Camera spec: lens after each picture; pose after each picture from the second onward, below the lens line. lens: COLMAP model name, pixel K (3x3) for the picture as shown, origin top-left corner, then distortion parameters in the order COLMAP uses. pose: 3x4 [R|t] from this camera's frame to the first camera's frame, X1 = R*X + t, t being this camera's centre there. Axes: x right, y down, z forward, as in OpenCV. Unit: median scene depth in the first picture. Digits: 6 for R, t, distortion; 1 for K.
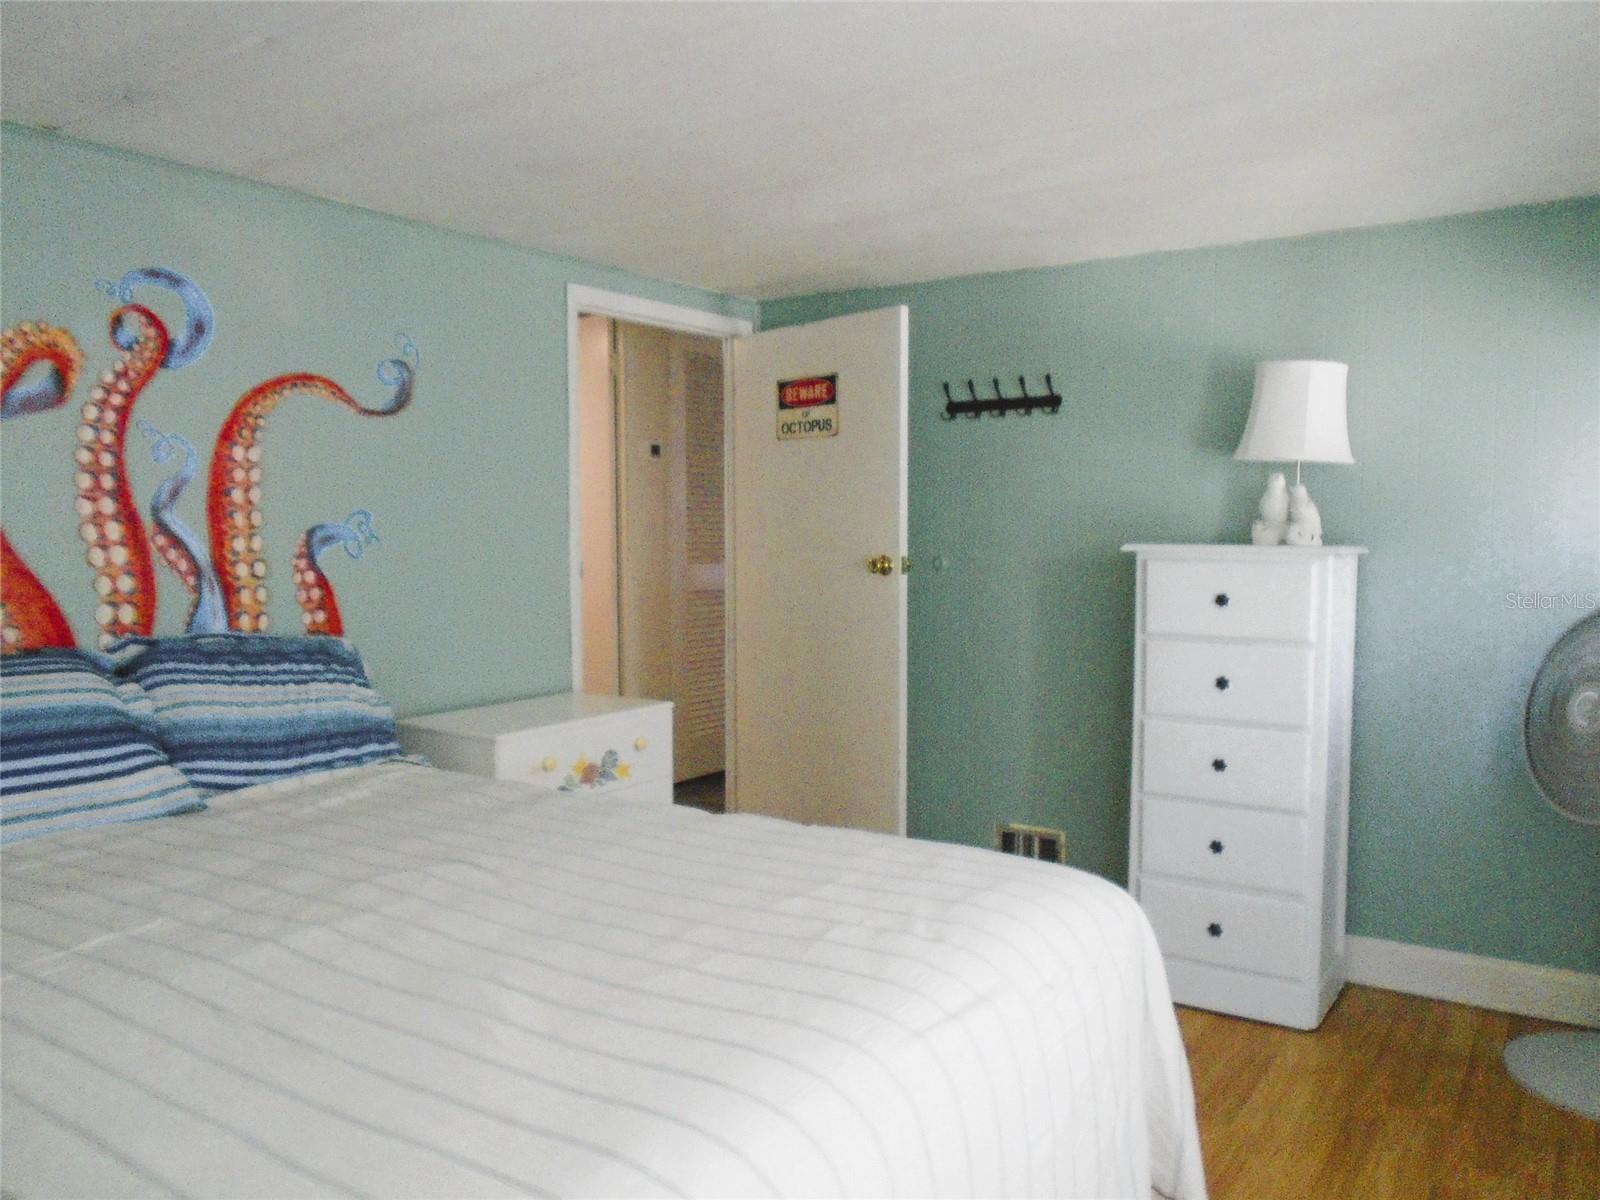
lens RADIAL K [[1205.3, 0, 793.9], [0, 1205.3, 603.6], [0, 0, 1]] dist [-0.016275, 0.019358]
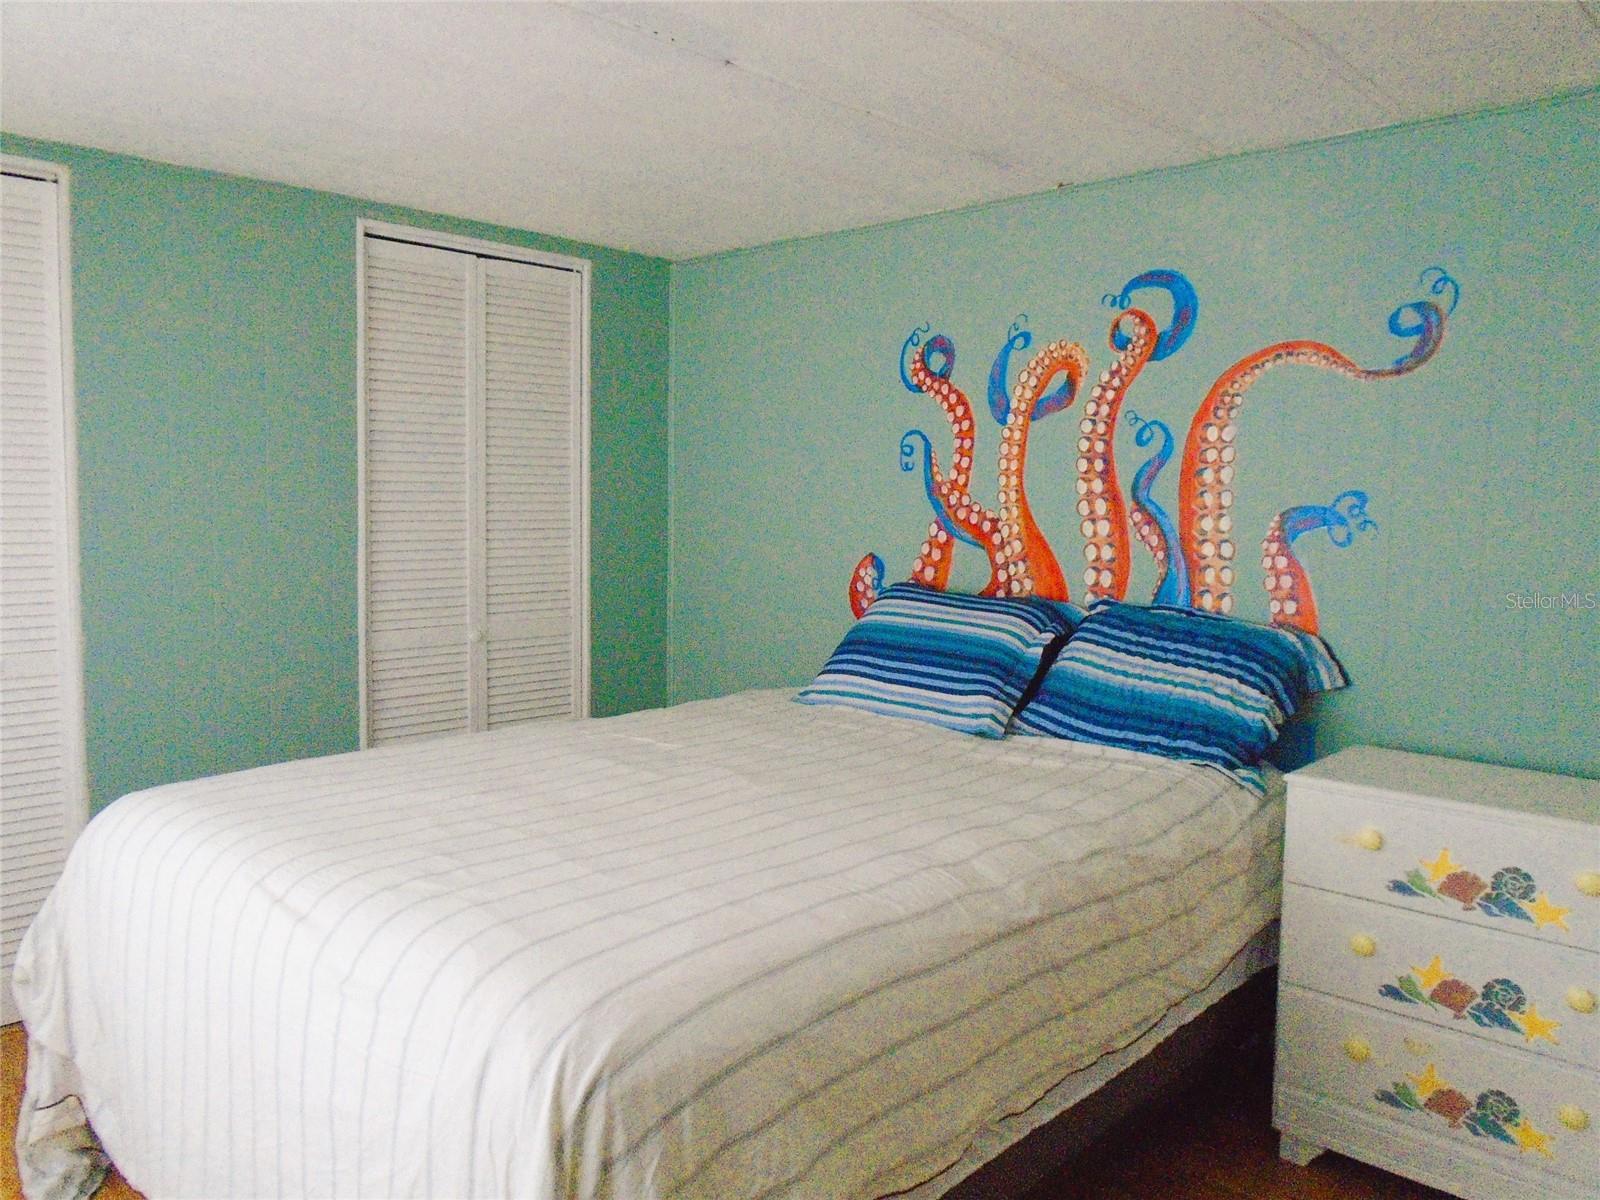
lens RADIAL K [[1205.3, 0, 793.2], [0, 1205.3, 597.4], [0, 0, 1]] dist [-0.016275, 0.019358]
pose [[-0.151103, 0.087411, -0.984646, 0.632186], [-0.080919, 0.991646, 0.100450, -0.065278], [0.985201, 0.094855, -0.142767, 0.856056]]
